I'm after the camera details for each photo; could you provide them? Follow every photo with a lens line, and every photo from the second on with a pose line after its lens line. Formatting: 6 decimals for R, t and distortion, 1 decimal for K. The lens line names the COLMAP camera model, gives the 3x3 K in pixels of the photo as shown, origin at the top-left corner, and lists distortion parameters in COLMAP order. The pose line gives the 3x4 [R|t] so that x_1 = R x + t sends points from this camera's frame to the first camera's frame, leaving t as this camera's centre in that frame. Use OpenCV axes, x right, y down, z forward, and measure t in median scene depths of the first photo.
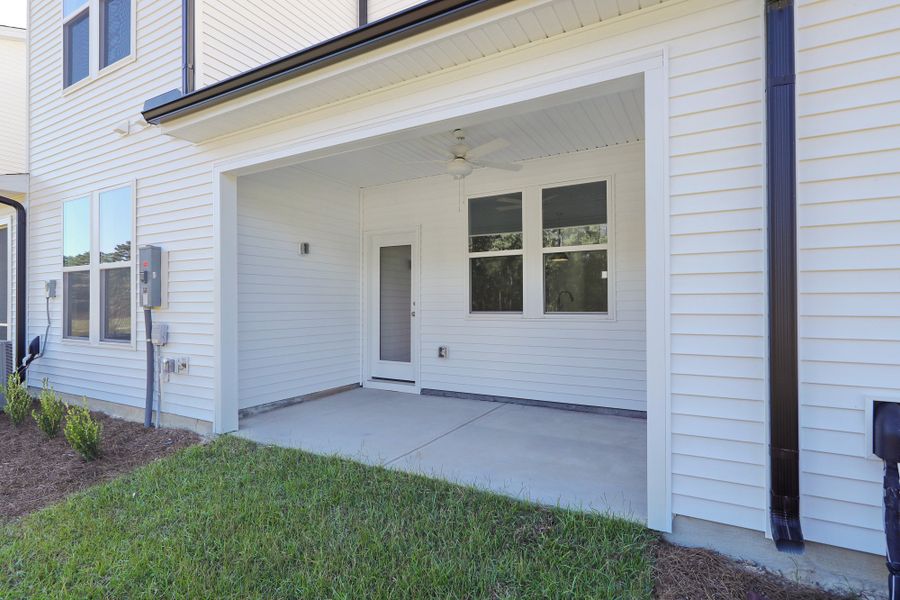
lens RADIAL K [[455.7, 0, 450.0], [0, 455.7, 300.0], [0, 0, 1]] dist [-0.001440, -0.000231]
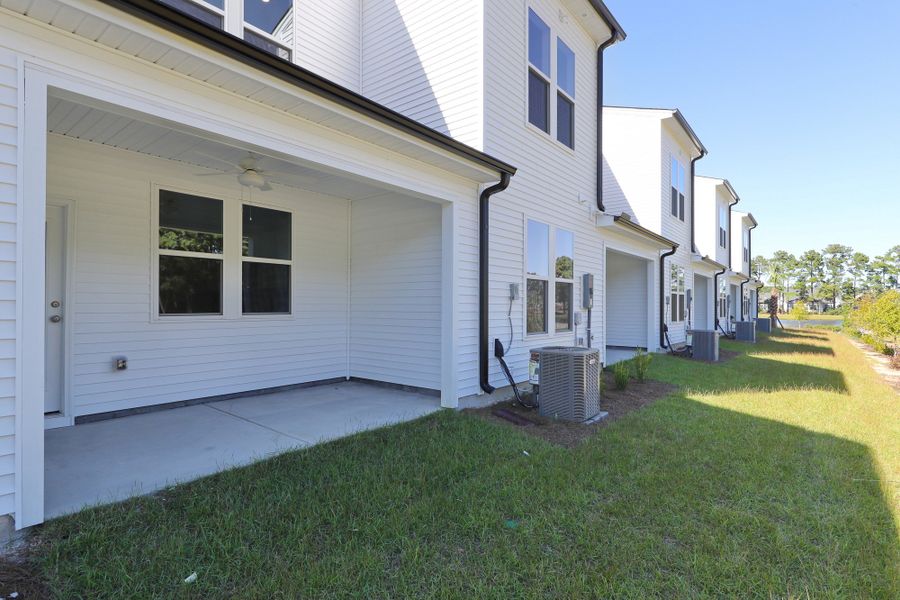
lens RADIAL K [[455.7, 0, 450.0], [0, 455.7, 300.0], [0, 0, 1]] dist [-0.001440, -0.000231]
pose [[0.168822, 0.019986, 0.985444, -0.804957], [-0.009728, 0.999779, -0.018610, 0.009565], [-0.985598, -0.006445, 0.168980, 0.300714]]
